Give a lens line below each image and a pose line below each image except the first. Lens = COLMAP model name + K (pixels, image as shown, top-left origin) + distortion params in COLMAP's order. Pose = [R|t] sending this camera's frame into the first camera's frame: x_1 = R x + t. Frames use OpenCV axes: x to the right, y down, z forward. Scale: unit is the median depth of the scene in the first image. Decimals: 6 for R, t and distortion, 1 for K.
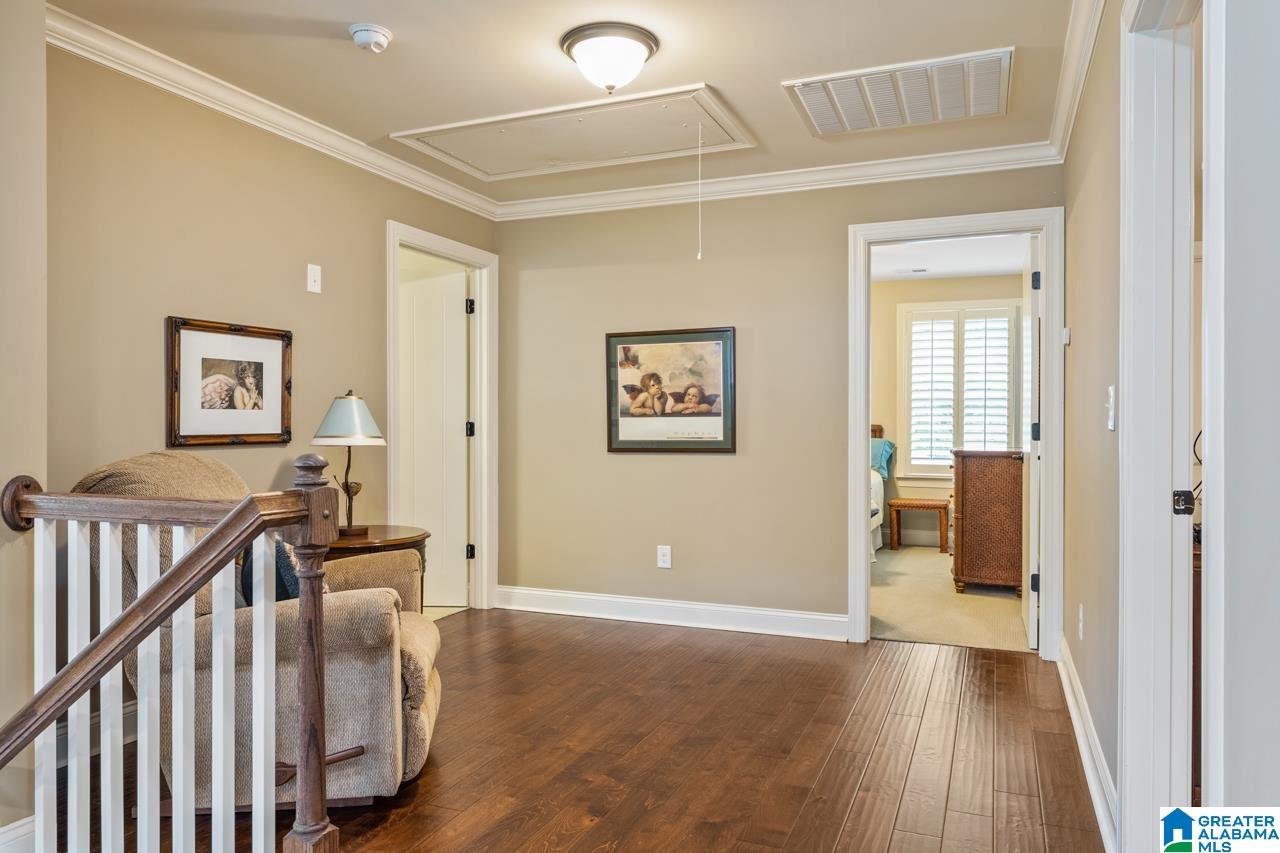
lens RADIAL K [[859.8, 0, 639.9], [0, 859.8, 421.8], [0, 0, 1]] dist [0.004527, -0.007014]
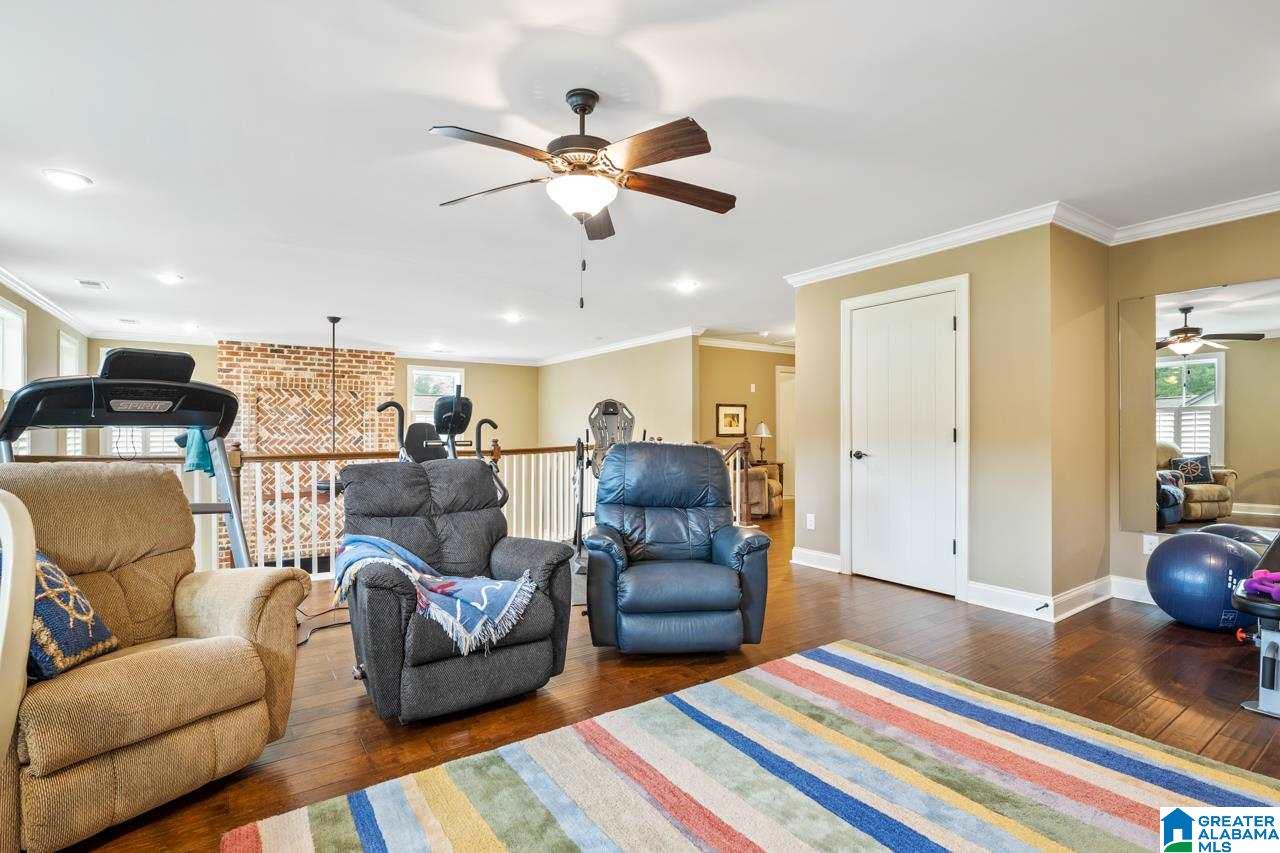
lens RADIAL K [[615.9, 0, 645.8], [0, 615.9, 427.2], [0, 0, 1]] dist [-0.000100, 0.000000]
pose [[0.840043, -0.005633, -0.542490, 0.689059], [0.001595, 0.999967, -0.007913, 0.007150], [0.542517, 0.005782, 0.840025, -1.499805]]
